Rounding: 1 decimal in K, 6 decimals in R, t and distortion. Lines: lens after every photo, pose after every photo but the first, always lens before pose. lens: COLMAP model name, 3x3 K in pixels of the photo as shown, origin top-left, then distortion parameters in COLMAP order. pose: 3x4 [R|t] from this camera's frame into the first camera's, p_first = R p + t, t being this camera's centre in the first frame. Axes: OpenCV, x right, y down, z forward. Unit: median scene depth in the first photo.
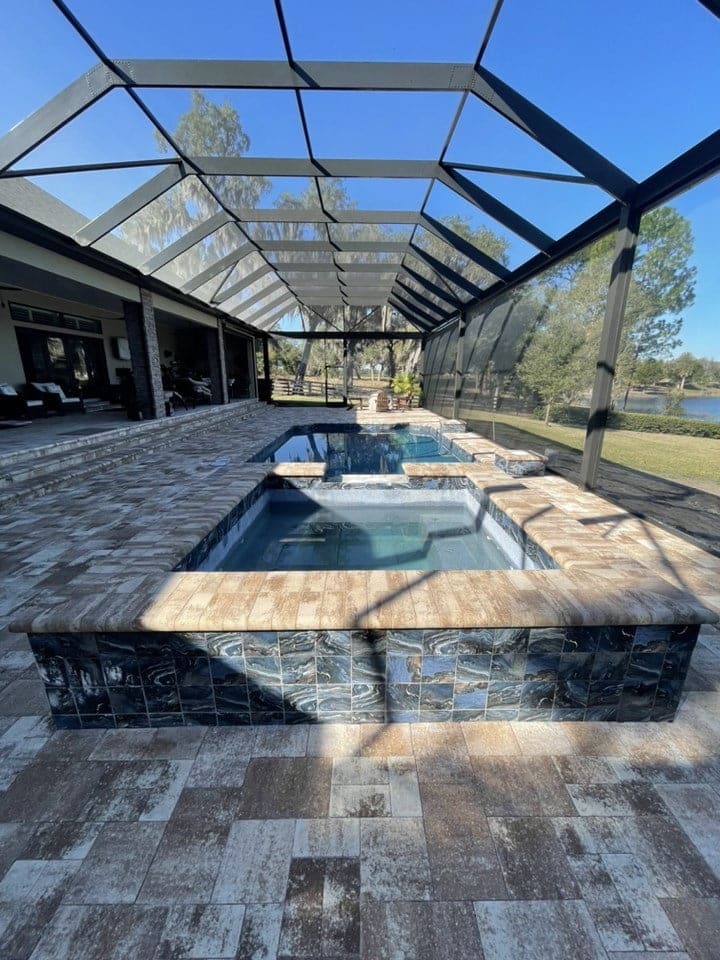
lens RADIAL K [[384.5, 0, 366.0], [0, 384.5, 474.5], [0, 0, 1]] dist [-0.004601, 0.000909]
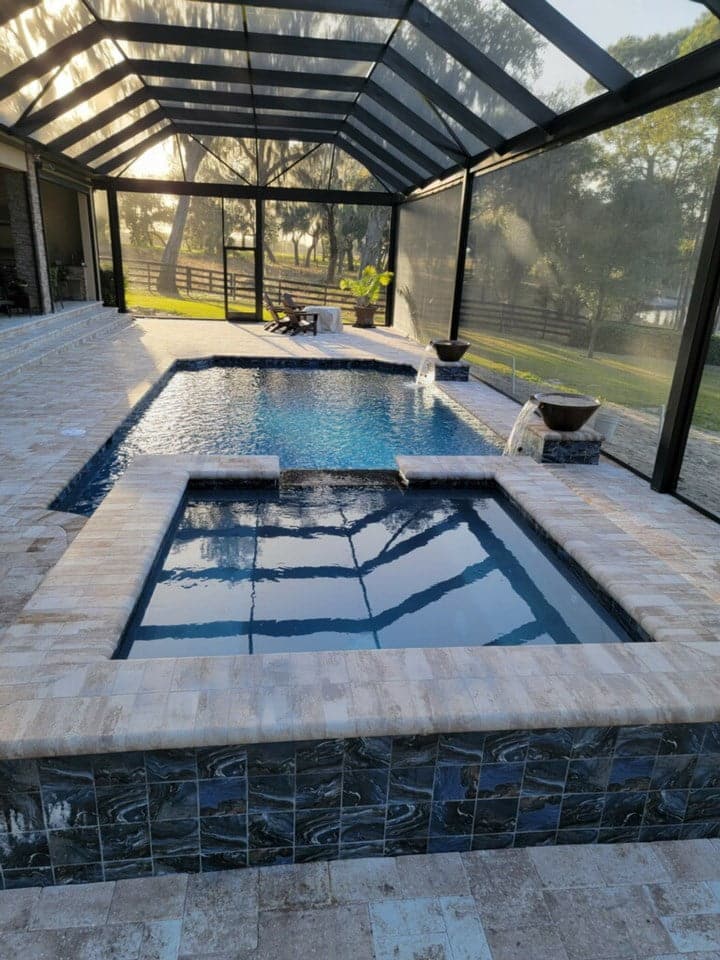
lens RADIAL K [[652.7, 0, 357.4], [0, 652.7, 485.0], [0, 0, 1]] dist [0.073933, -0.046601]
pose [[0.993918, 0.003489, 0.110072, -0.241655], [-0.012208, 0.996829, 0.078632, -0.179702], [-0.109448, -0.079497, 0.990808, -0.227682]]
